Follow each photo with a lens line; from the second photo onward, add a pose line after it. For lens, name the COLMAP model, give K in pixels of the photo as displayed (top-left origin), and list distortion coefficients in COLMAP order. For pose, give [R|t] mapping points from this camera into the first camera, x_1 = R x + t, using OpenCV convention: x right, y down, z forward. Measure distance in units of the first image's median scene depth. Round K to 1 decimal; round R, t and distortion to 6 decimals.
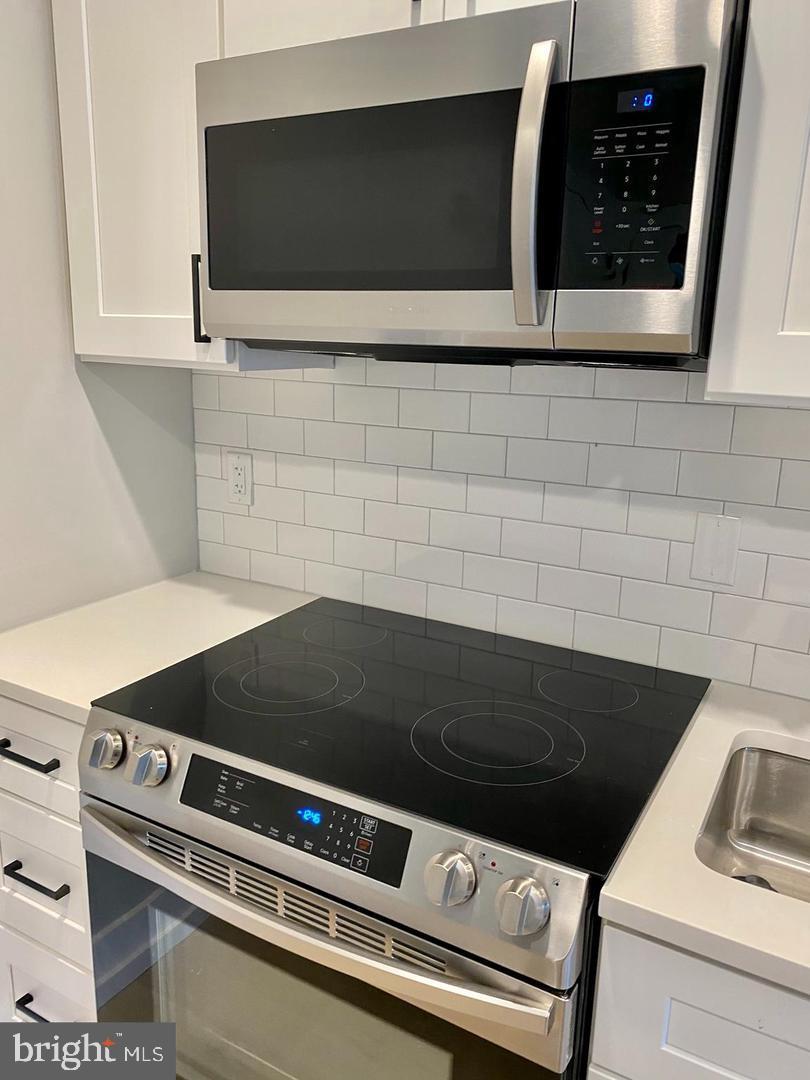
lens RADIAL K [[847.8, 0, 405.0], [0, 847.8, 540.0], [0, 0, 1]] dist [0.008772, 0.000822]
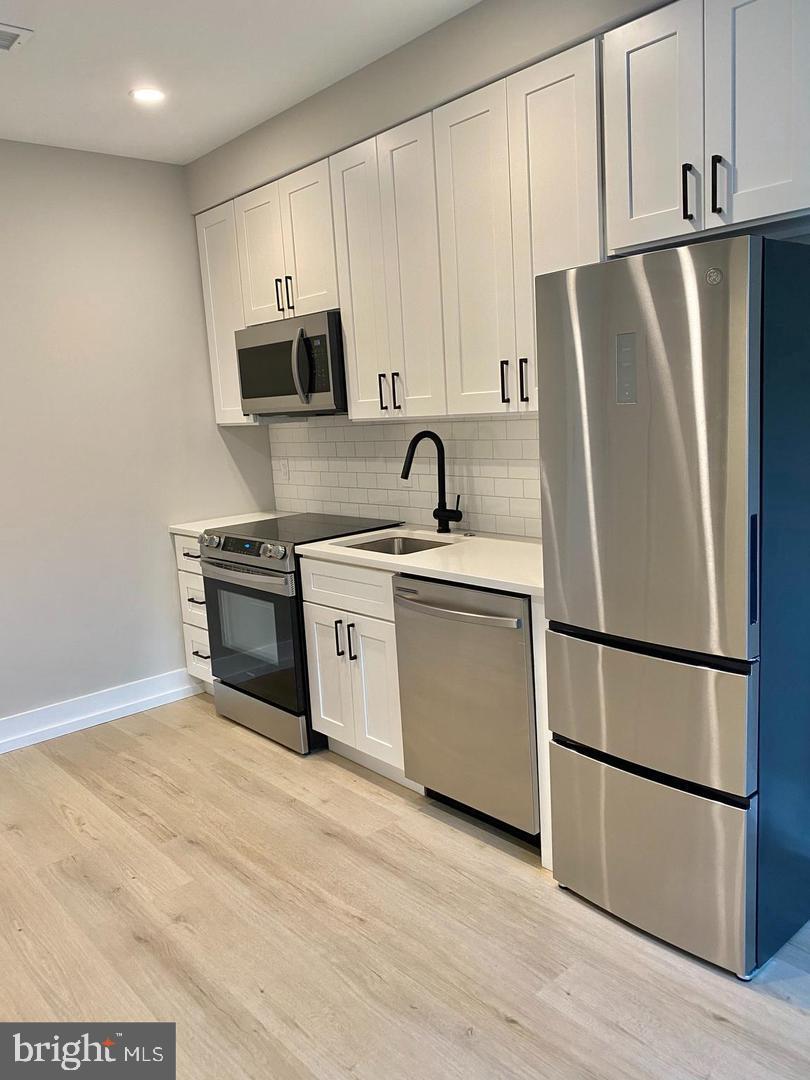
lens RADIAL K [[817.7, 0, 411.4], [0, 817.7, 530.1], [0, 0, 1]] dist [0.016688, -0.003337]
pose [[0.948152, -0.033325, -0.316065, 1.216961], [0.006277, 0.996257, -0.086213, 0.420882], [0.317755, 0.079759, 0.944812, -1.507733]]
